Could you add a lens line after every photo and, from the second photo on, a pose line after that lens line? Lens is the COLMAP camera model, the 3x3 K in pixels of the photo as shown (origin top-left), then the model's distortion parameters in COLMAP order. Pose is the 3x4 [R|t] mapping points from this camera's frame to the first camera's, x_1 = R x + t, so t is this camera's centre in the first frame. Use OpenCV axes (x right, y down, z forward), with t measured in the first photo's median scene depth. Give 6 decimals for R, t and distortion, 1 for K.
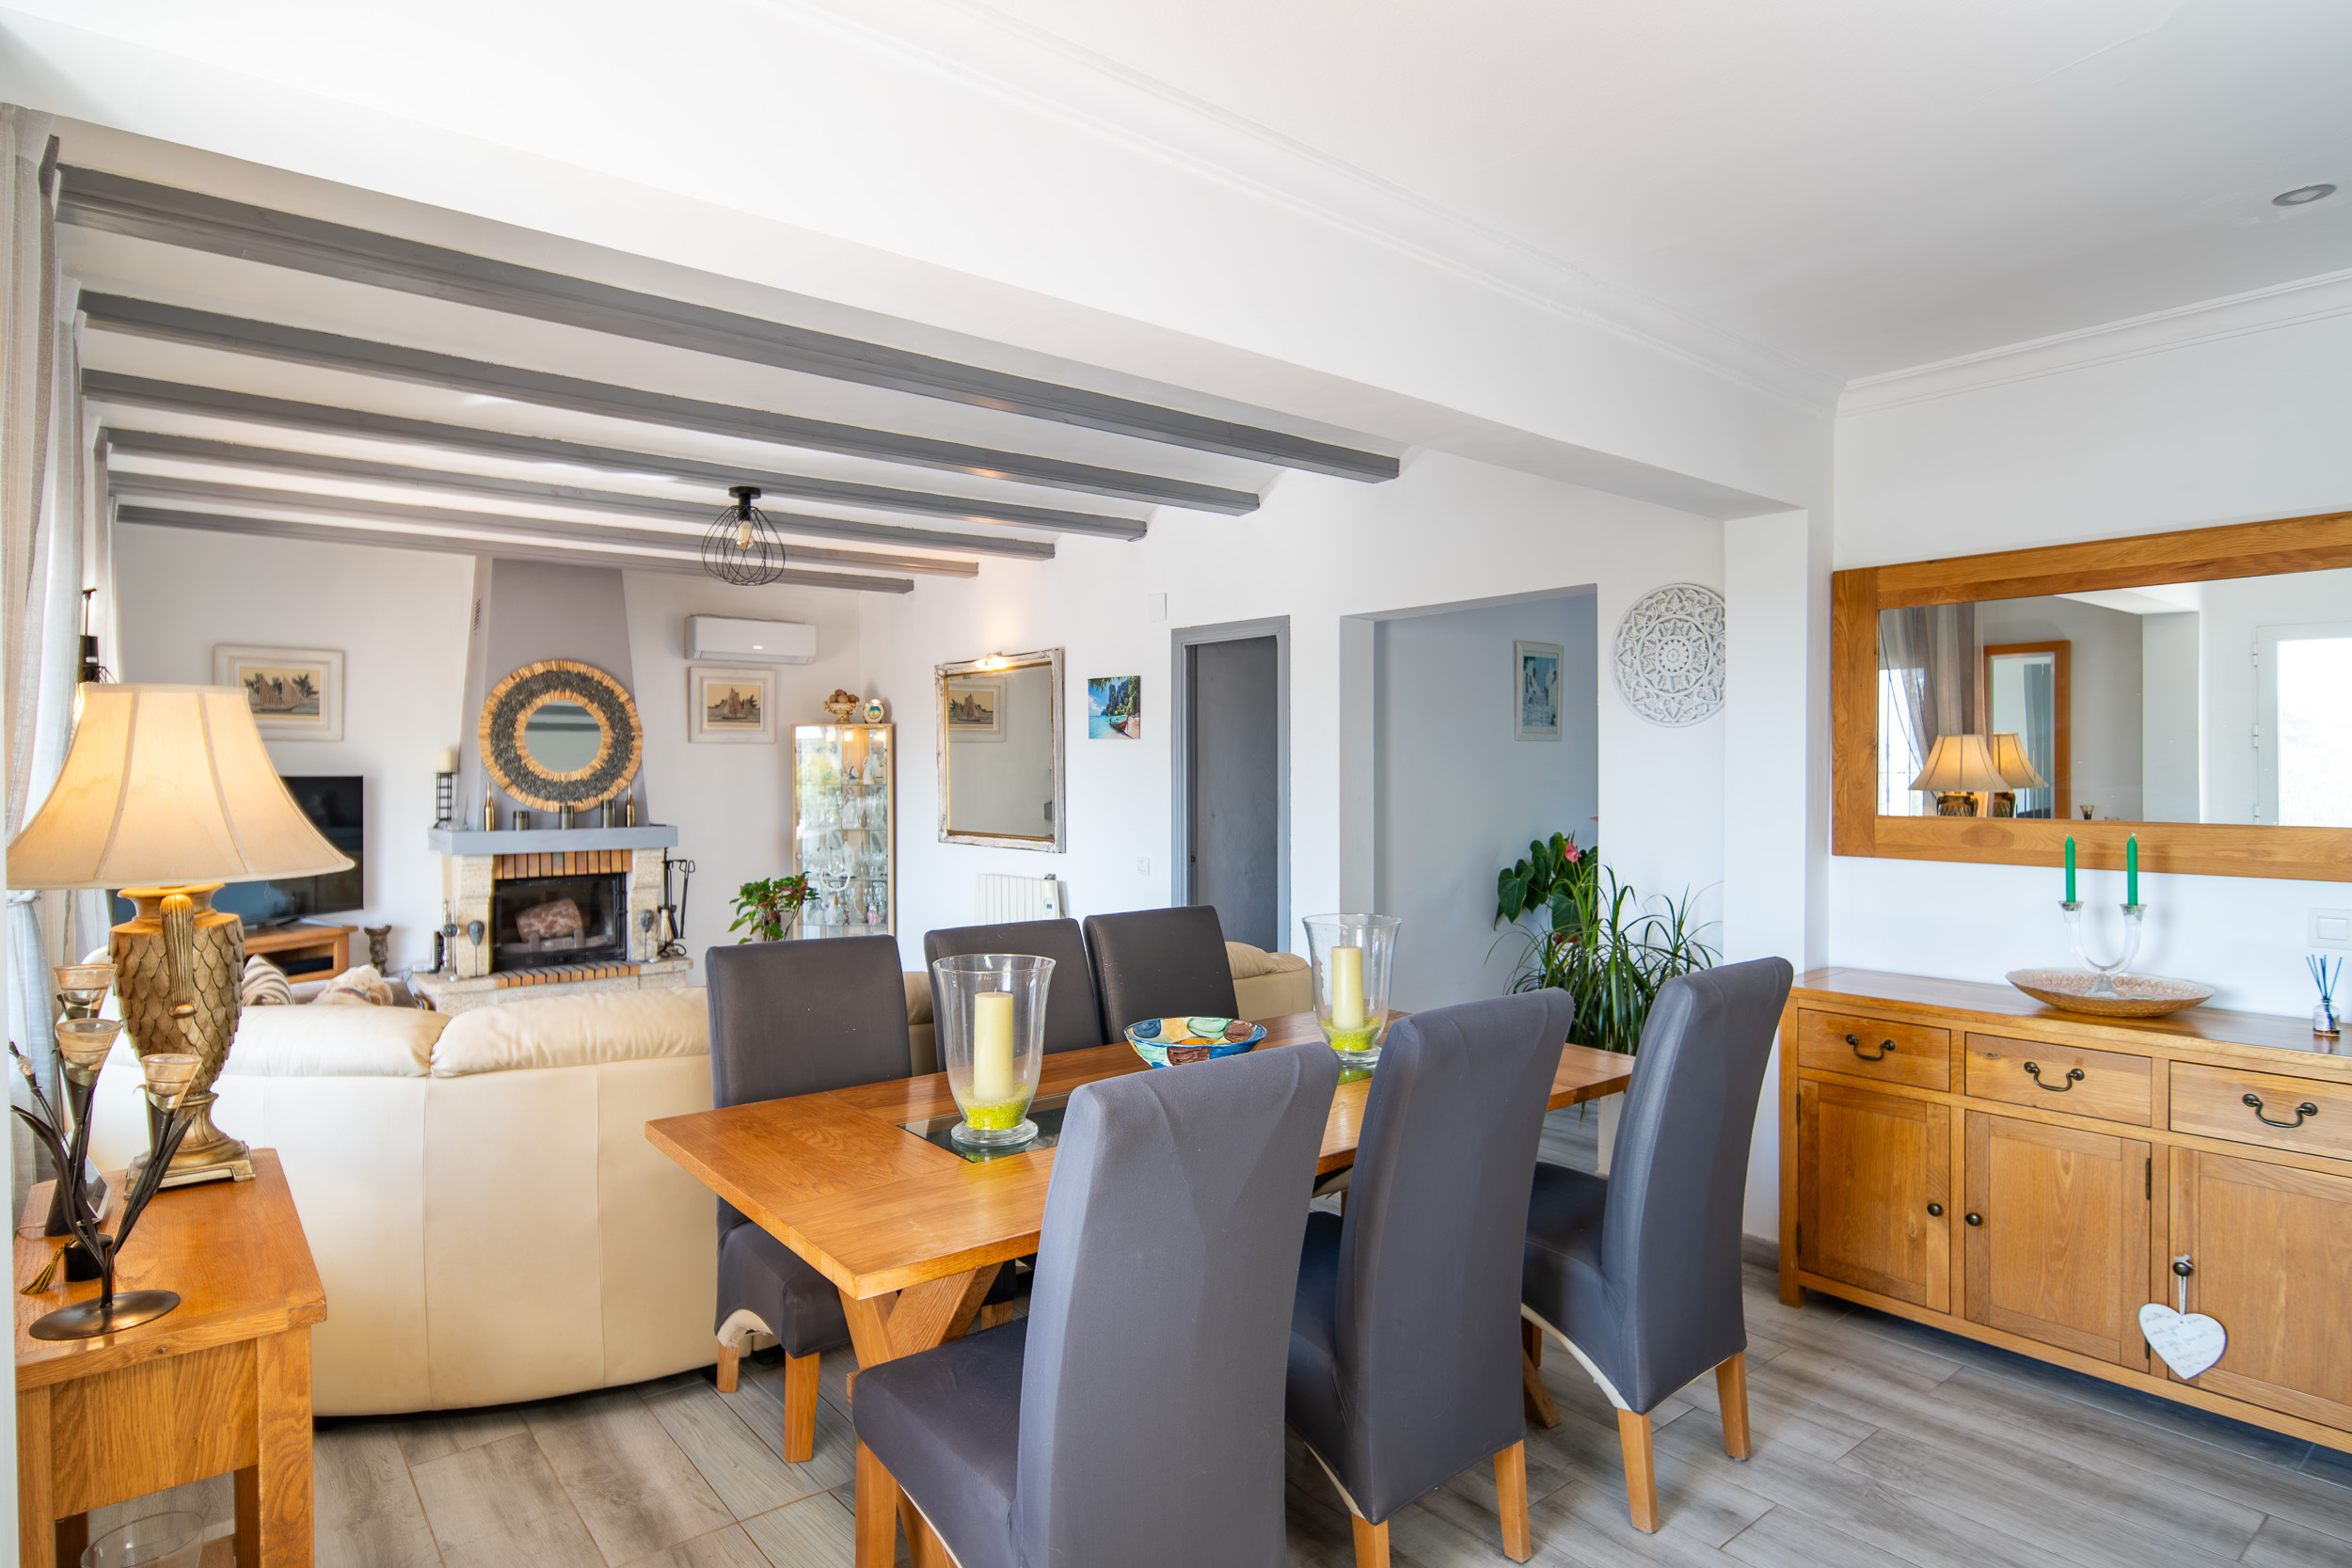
lens RADIAL K [[1286.9, 0, 1175.0], [0, 1286.9, 762.9], [0, 0, 1]] dist [-0.007947, 0.003062]
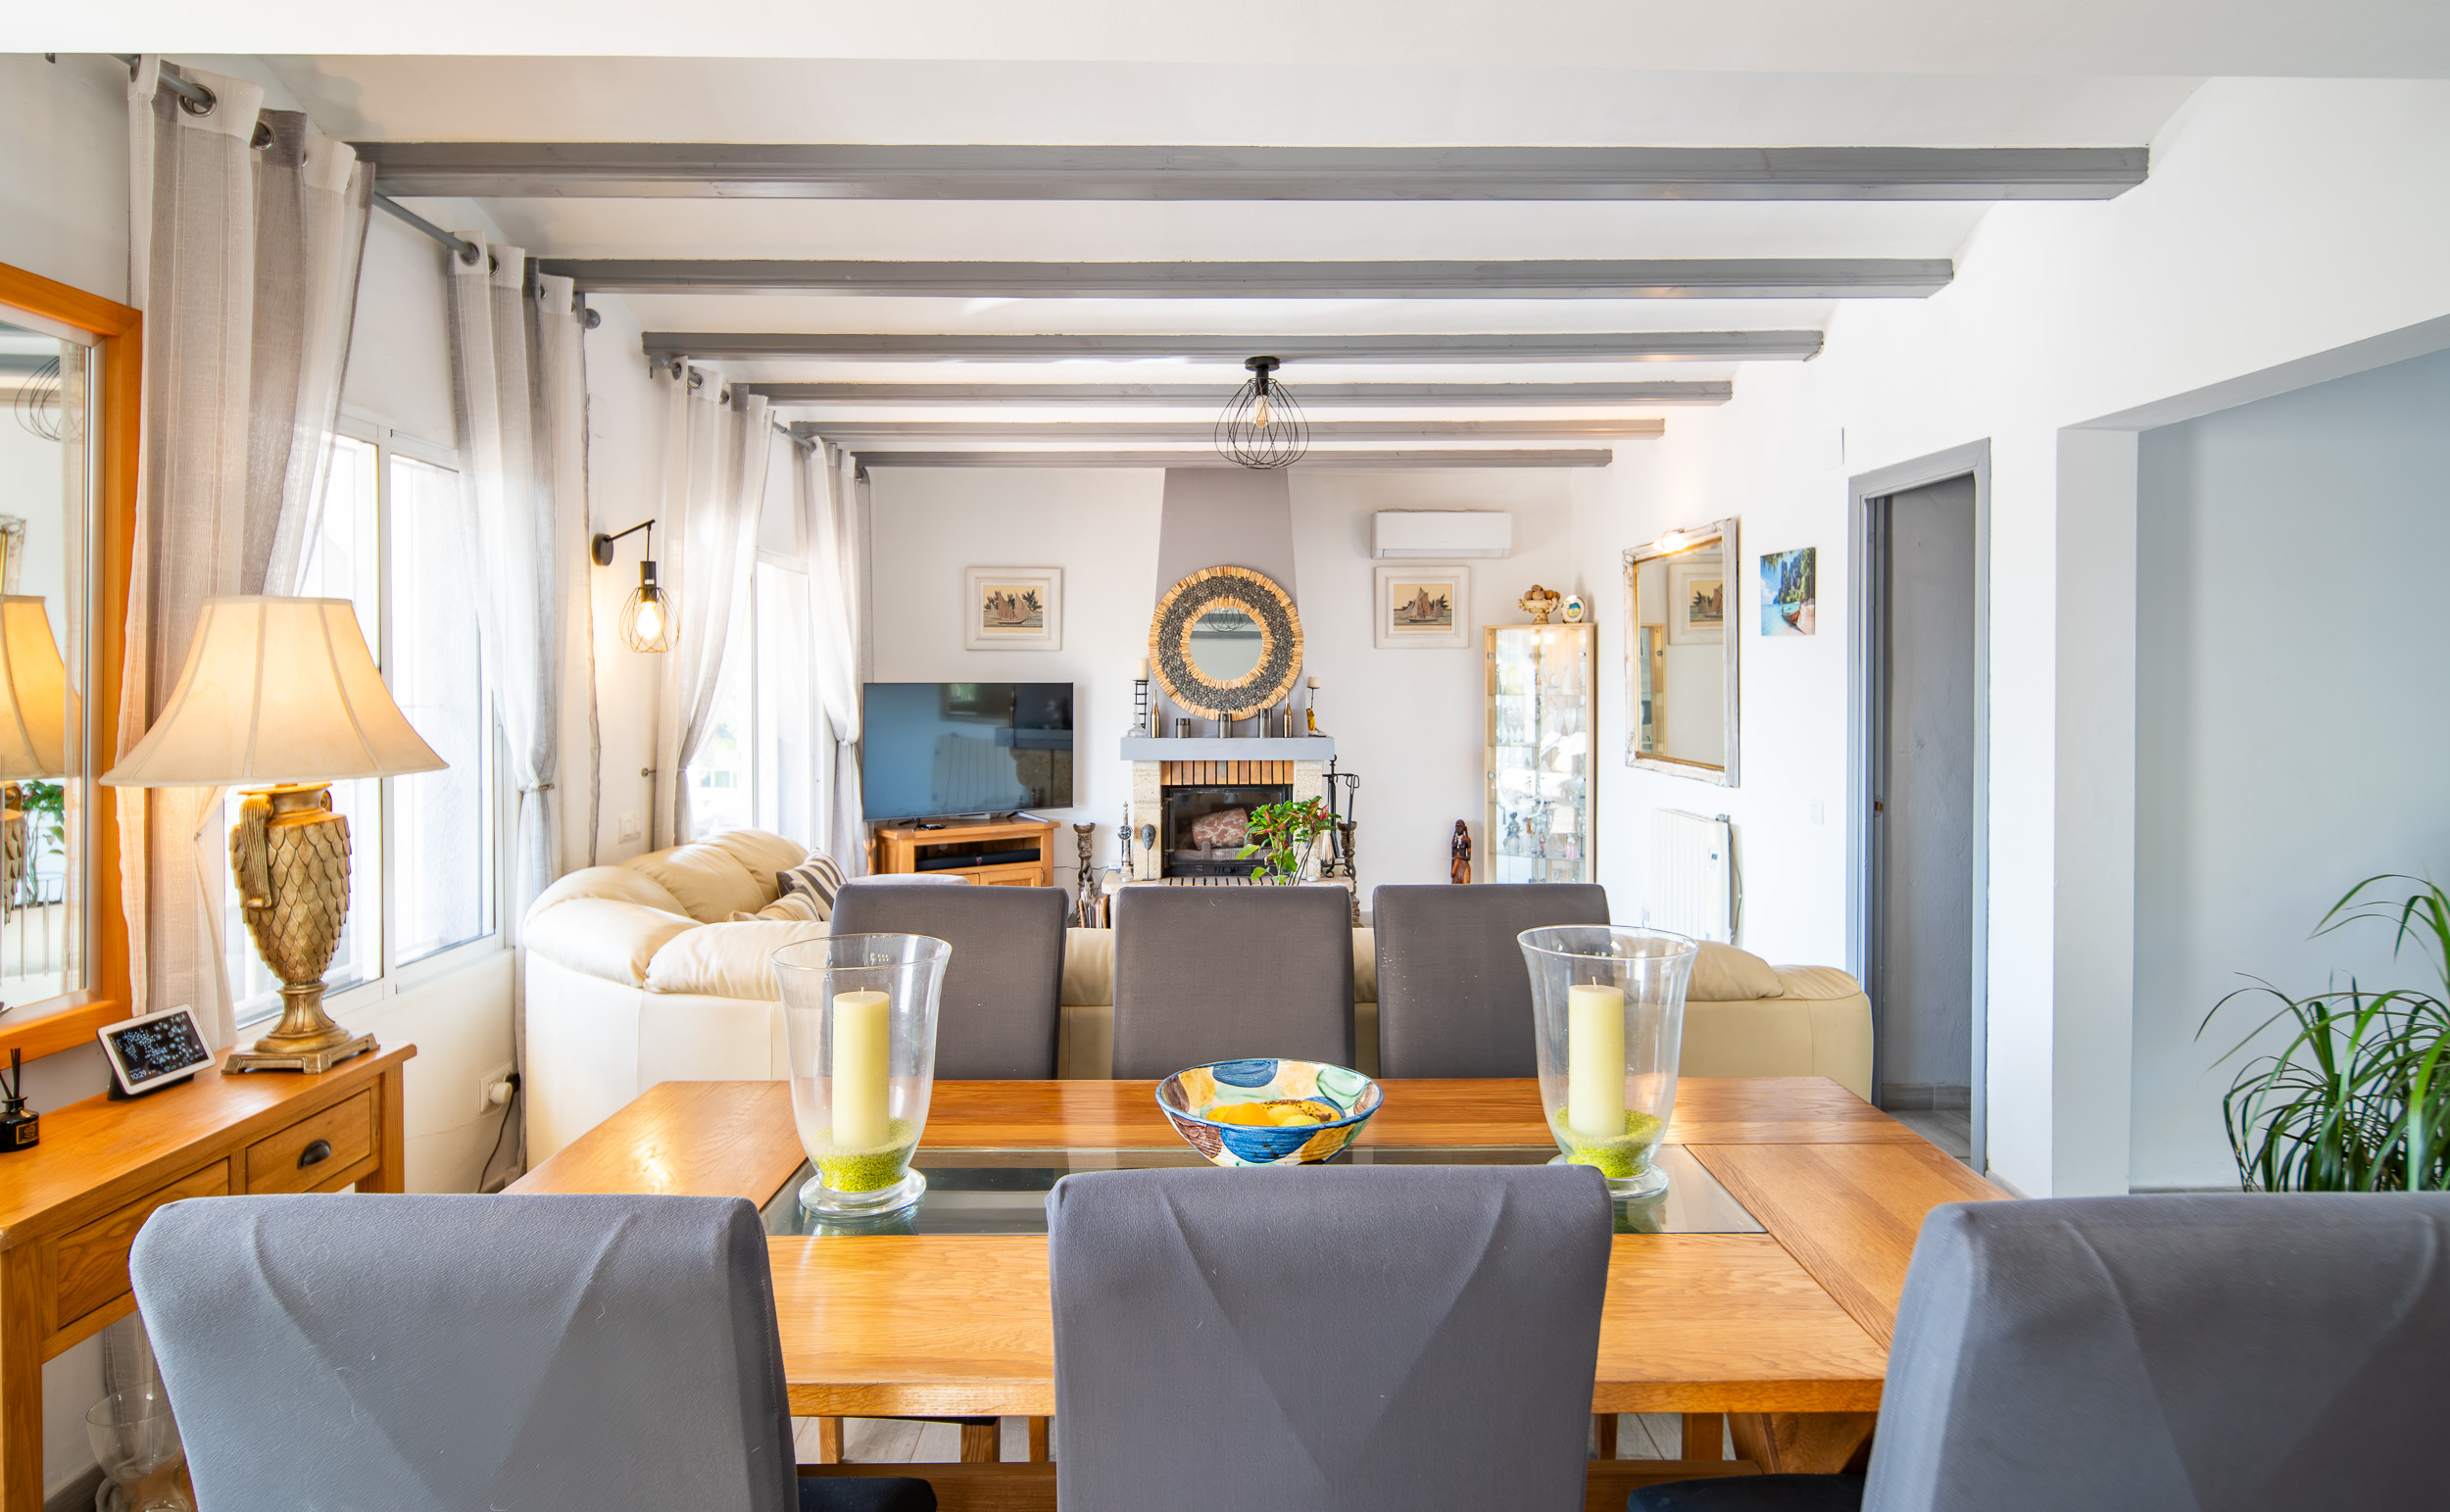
lens RADIAL K [[1348.4, 0, 1228.9], [0, 1348.4, 671.7], [0, 0, 1]] dist [0.001737, 0.001934]
pose [[0.785528, -0.001772, -0.618824, 0.168294], [0.002285, 0.999997, 0.000037, 0.001053], [0.618822, -0.001443, 0.785530, 0.192788]]
